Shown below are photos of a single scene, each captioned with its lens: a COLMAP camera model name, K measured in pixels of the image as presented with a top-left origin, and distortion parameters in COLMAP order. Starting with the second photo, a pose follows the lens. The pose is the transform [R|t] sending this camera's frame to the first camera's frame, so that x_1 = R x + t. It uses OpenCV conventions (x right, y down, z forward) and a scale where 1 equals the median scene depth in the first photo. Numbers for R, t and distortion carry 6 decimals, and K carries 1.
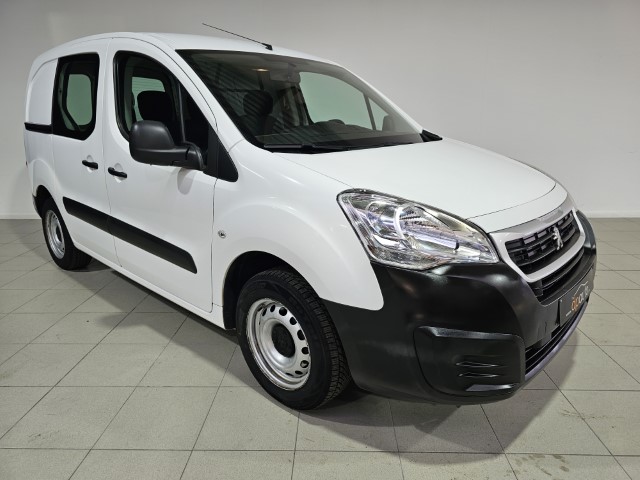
lens RADIAL K [[422.3, 0, 320.0], [0, 422.3, 240.0], [0, 0, 1]] dist [0.034924, -0.002485]
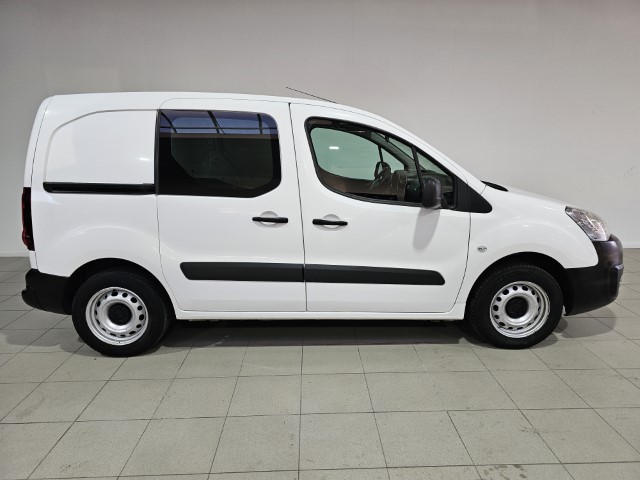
lens RADIAL K [[422.3, 0, 320.0], [0, 422.3, 240.0], [0, 0, 1]] dist [0.034924, -0.002485]
pose [[0.740821, -0.162127, 0.651843, -1.553011], [0.191927, 0.981068, 0.025887, -0.185208], [-0.643699, 0.105929, 0.757912, 0.234475]]
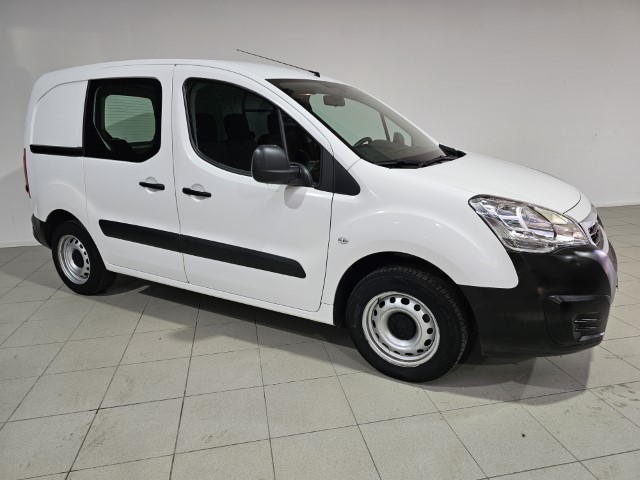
lens RADIAL K [[422.3, 0, 320.0], [0, 422.3, 240.0], [0, 0, 1]] dist [0.034924, -0.002485]
pose [[0.973327, -0.070555, 0.218302, -0.527582], [0.074883, 0.997125, -0.011608, -0.006634], [-0.216856, 0.027646, 0.975812, -0.109044]]
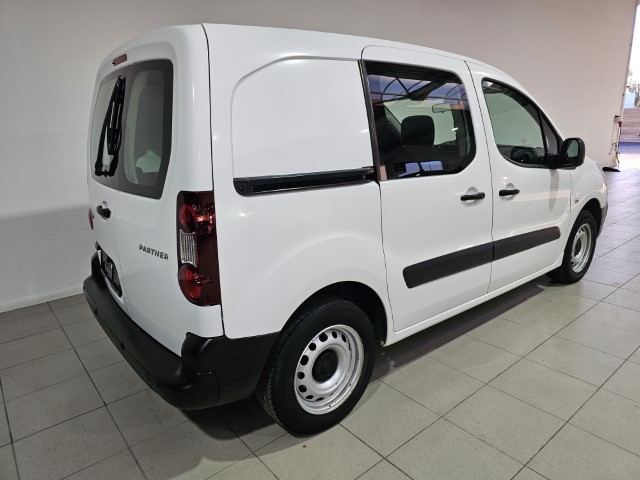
lens RADIAL K [[422.3, 0, 320.0], [0, 422.3, 240.0], [0, 0, 1]] dist [0.034924, -0.002485]
pose [[0.182712, -0.262443, 0.947491, -2.014426], [0.304639, 0.931396, 0.199239, -0.505924], [-0.934779, 0.252239, 0.250127, 1.526135]]
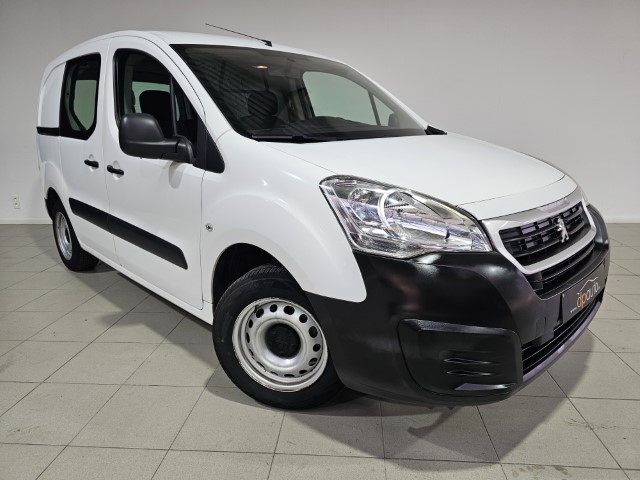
lens RADIAL K [[422.3, 0, 320.0], [0, 422.3, 240.0], [0, 0, 1]] dist [0.034924, -0.002485]
pose [[0.998667, 0.000721, -0.051616, 0.070309], [-0.002008, 0.999688, -0.024881, 0.037970], [0.051582, 0.024951, 0.998357, 0.040721]]
